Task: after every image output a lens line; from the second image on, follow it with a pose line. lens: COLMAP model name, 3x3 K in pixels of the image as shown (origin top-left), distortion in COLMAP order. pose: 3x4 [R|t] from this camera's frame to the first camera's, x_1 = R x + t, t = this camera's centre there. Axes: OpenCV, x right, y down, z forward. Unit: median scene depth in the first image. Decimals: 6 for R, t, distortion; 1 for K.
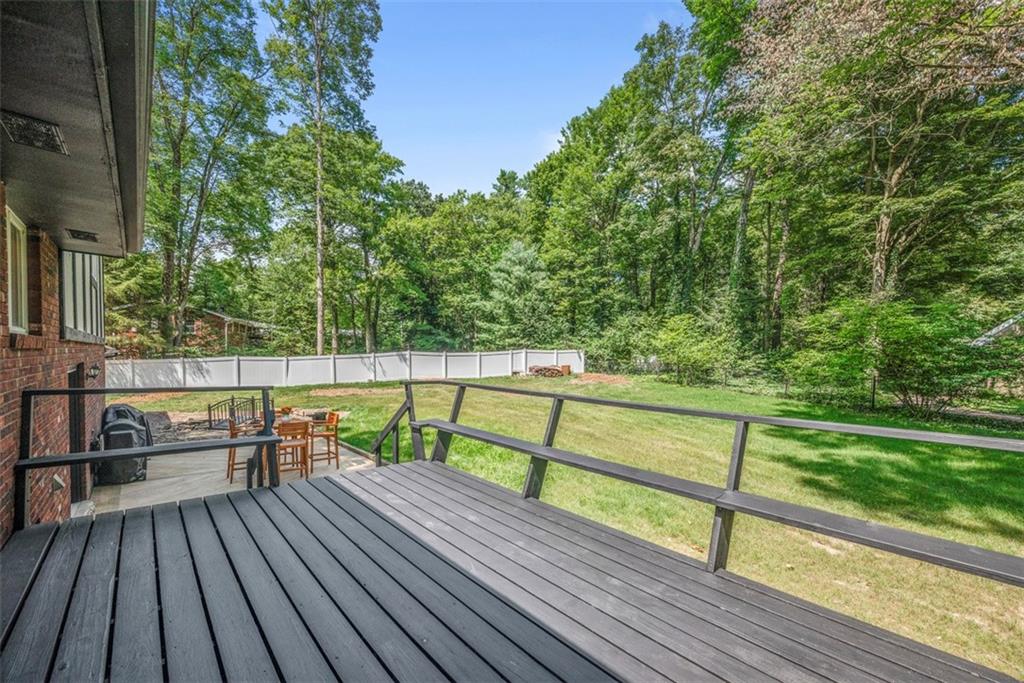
lens RADIAL K [[408.6, 0, 519.6], [0, 408.6, 352.8], [0, 0, 1]] dist [-0.000669, -0.000078]
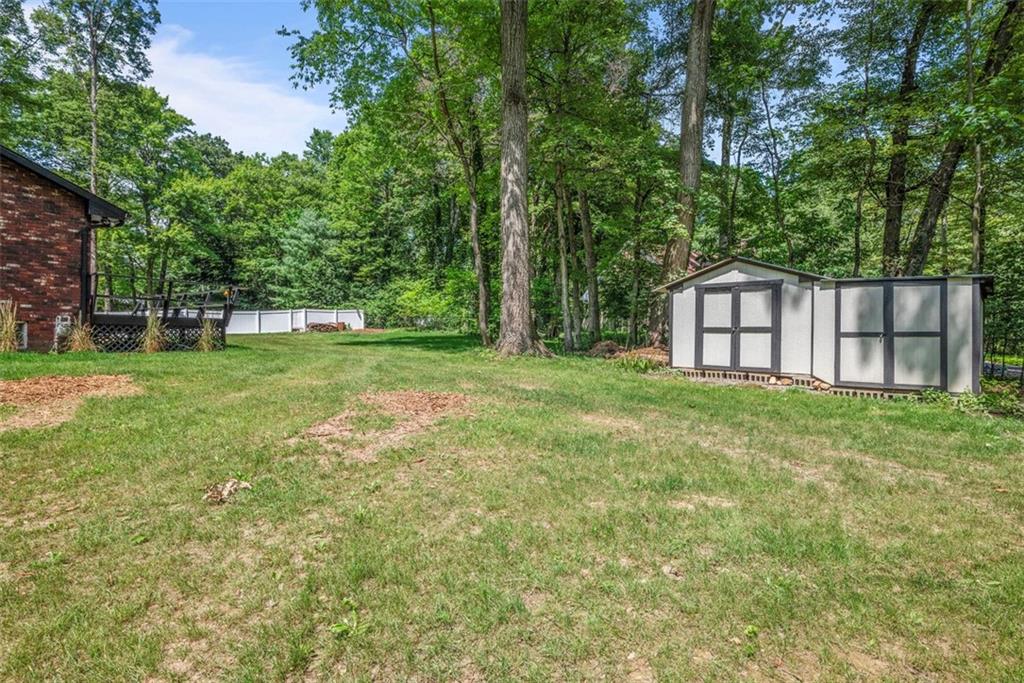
lens RADIAL K [[508.0, 0, 514.6], [0, 508.0, 315.3], [0, 0, 1]] dist [0.001696, 0.000468]
pose [[0.968798, -0.004559, 0.247810, 0.187632], [0.012539, 0.999452, -0.030636, 0.049274], [-0.247535, 0.032787, 0.968324, -0.417340]]
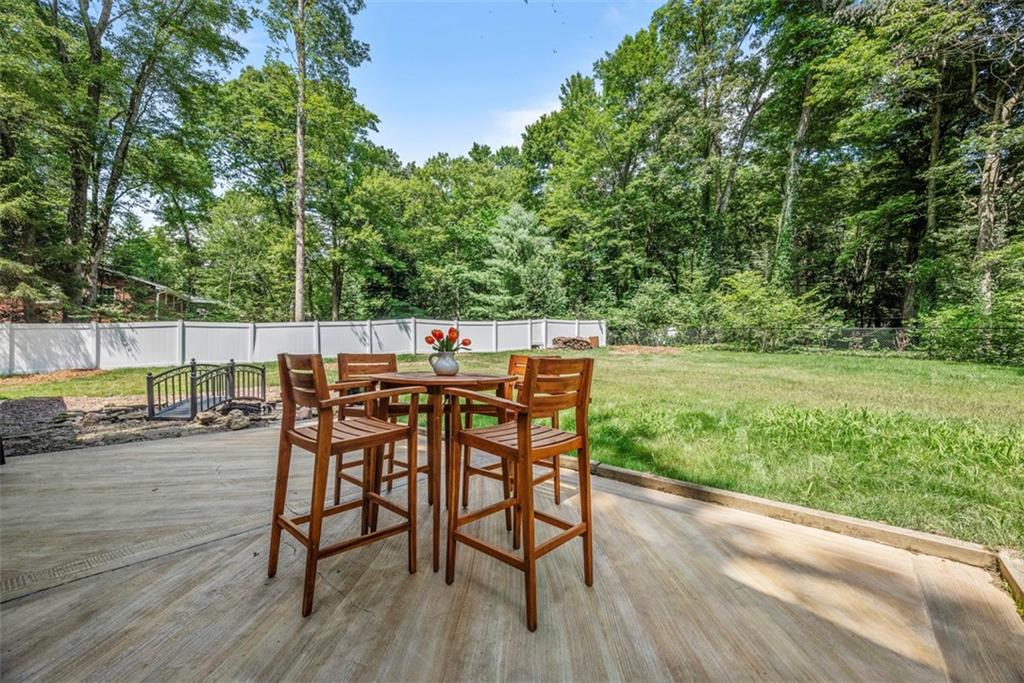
lens RADIAL K [[393.0, 0, 507.3], [0, 393.0, 326.6], [0, 0, 1]] dist [0.000247, 0.000070]
pose [[0.992847, -0.005641, 0.119264, -0.133893], [0.010671, 0.999078, -0.041578, 0.034272], [-0.118920, 0.042553, 0.991992, 0.161941]]
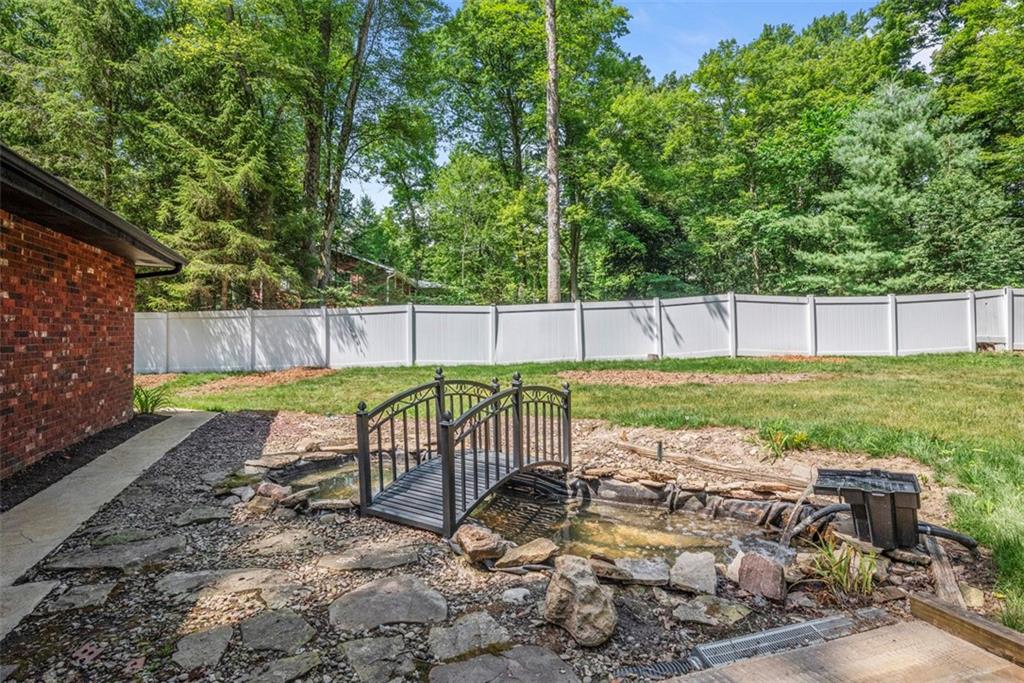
lens RADIAL K [[508.0, 0, 514.6], [0, 508.0, 315.3], [0, 0, 1]] dist [0.001696, 0.000468]
pose [[0.933397, -0.018706, -0.358357, -0.218238], [0.002576, 0.998964, -0.045435, 0.033750], [0.358836, 0.041486, 0.932478, 0.288536]]
